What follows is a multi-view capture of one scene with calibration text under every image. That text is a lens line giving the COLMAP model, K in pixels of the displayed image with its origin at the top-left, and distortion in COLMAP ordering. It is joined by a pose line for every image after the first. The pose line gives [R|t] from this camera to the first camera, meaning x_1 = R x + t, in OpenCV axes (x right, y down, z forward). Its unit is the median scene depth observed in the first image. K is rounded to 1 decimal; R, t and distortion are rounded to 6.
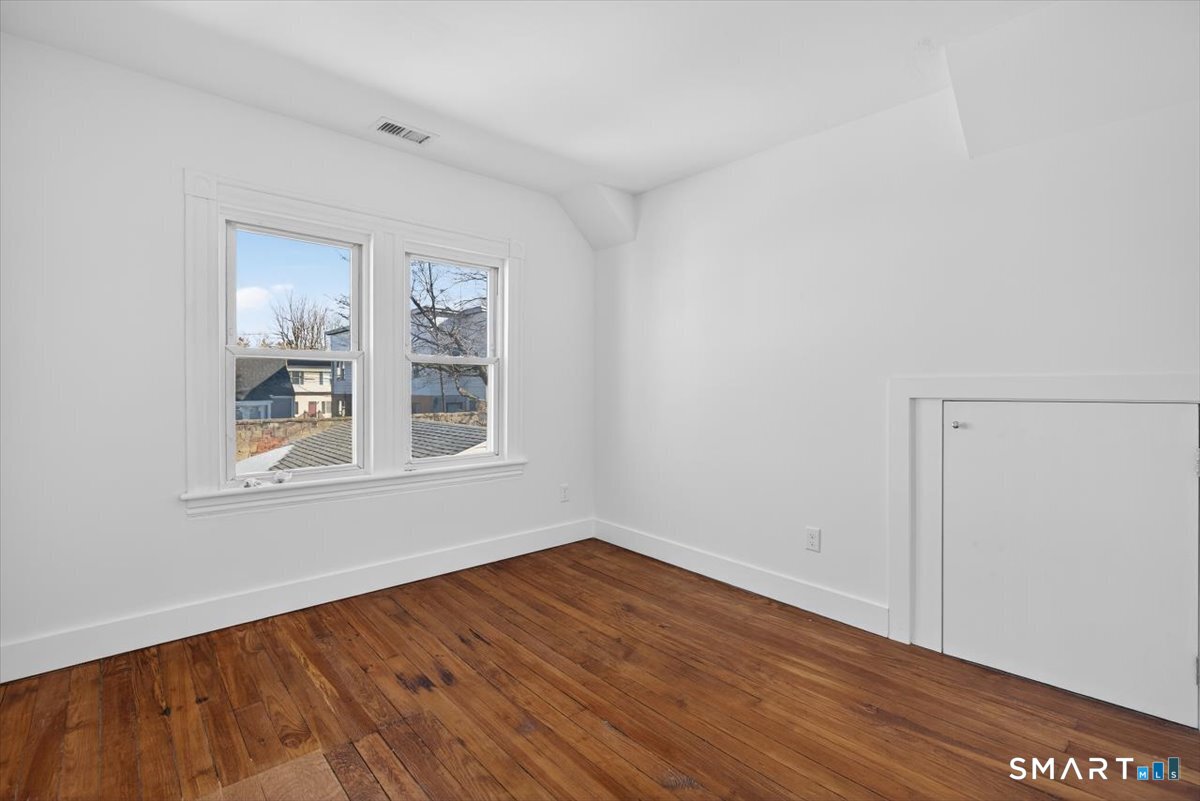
lens RADIAL K [[549.1, 0, 603.4], [0, 549.1, 388.5], [0, 0, 1]] dist [-0.003568, 0.000220]
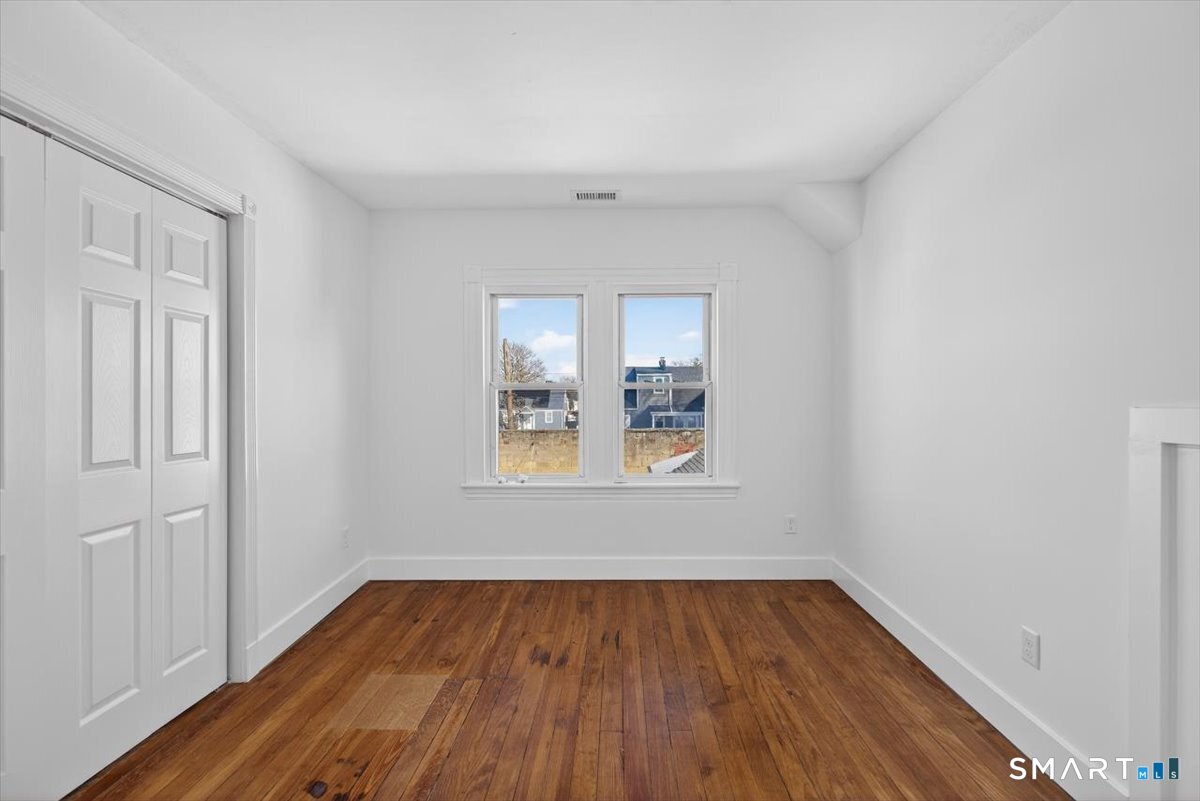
lens RADIAL K [[549.1, 0, 621.4], [0, 549.1, 397.5], [0, 0, 1]] dist [-0.003568, 0.000220]
pose [[0.725961, -0.005754, -0.687712, 0.532803], [0.004232, 0.999983, -0.003899, -0.030952], [0.687723, -0.000080, 0.725973, 0.196696]]
